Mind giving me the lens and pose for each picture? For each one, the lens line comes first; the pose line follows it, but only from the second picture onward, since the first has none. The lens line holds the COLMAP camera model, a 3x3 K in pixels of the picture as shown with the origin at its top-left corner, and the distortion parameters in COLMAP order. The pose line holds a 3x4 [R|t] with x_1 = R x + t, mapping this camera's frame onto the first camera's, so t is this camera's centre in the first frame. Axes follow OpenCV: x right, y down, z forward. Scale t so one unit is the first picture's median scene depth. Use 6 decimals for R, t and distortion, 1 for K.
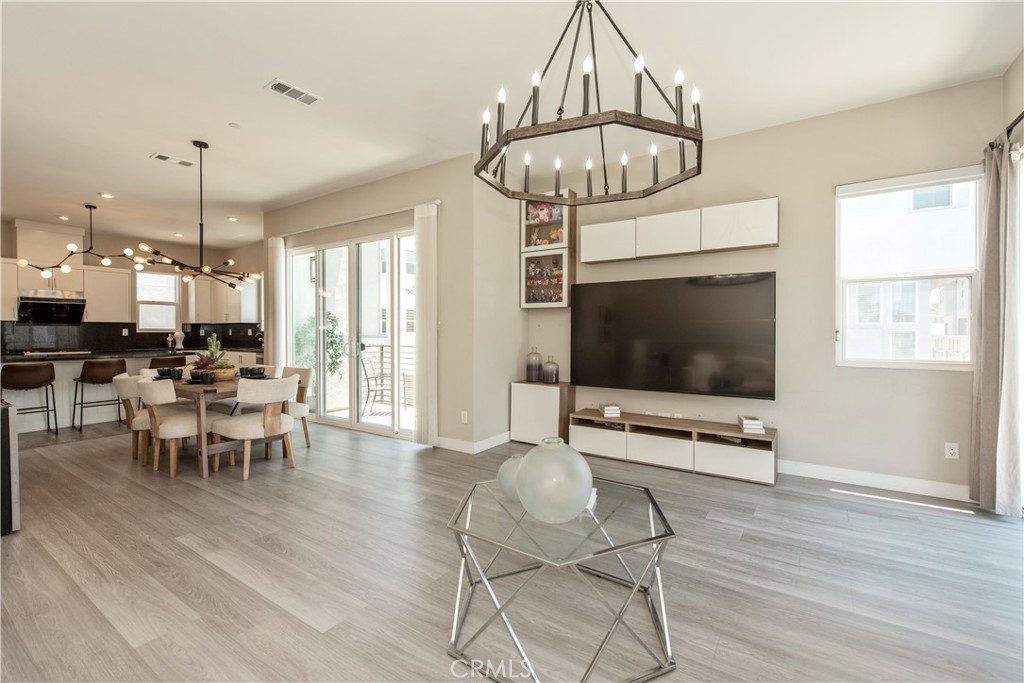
lens RADIAL K [[441.6, 0, 562.0], [0, 441.6, 332.3], [0, 0, 1]] dist [-0.003753, -0.001059]
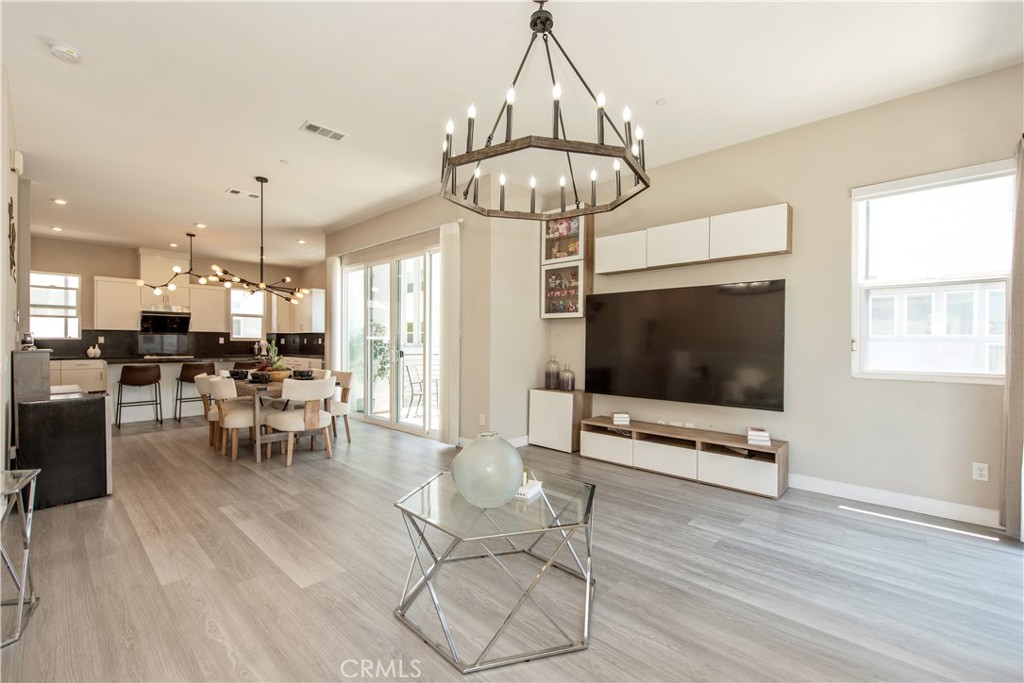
lens RADIAL K [[441.6, 0, 562.6], [0, 441.6, 341.3], [0, 0, 1]] dist [-0.003753, -0.001059]
pose [[0.988065, 0.004272, -0.153977, 0.148041], [-0.005446, 0.999959, -0.007207, 0.008646], [0.153940, 0.007959, 0.988048, -0.032696]]
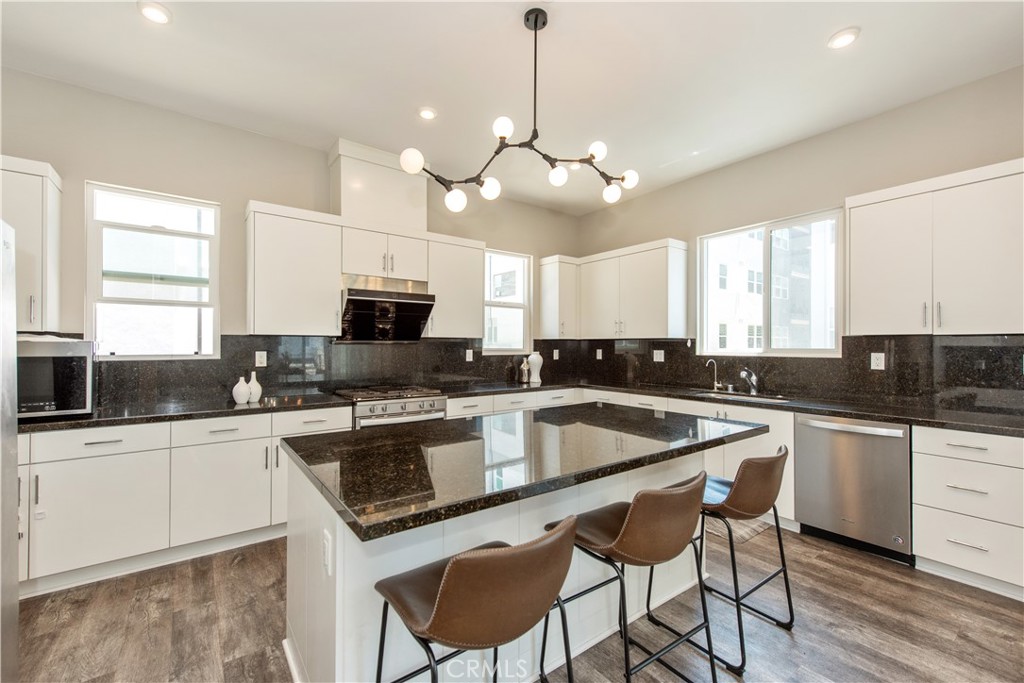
lens RADIAL K [[408.0, 0, 524.5], [0, 408.0, 338.7], [0, 0, 1]] dist [0.006105, -0.000355]
pose [[0.943223, -0.000859, -0.332159, -1.341435], [-0.003302, 0.999923, -0.011963, -0.028364], [0.332144, 0.012381, 0.943147, 0.945253]]
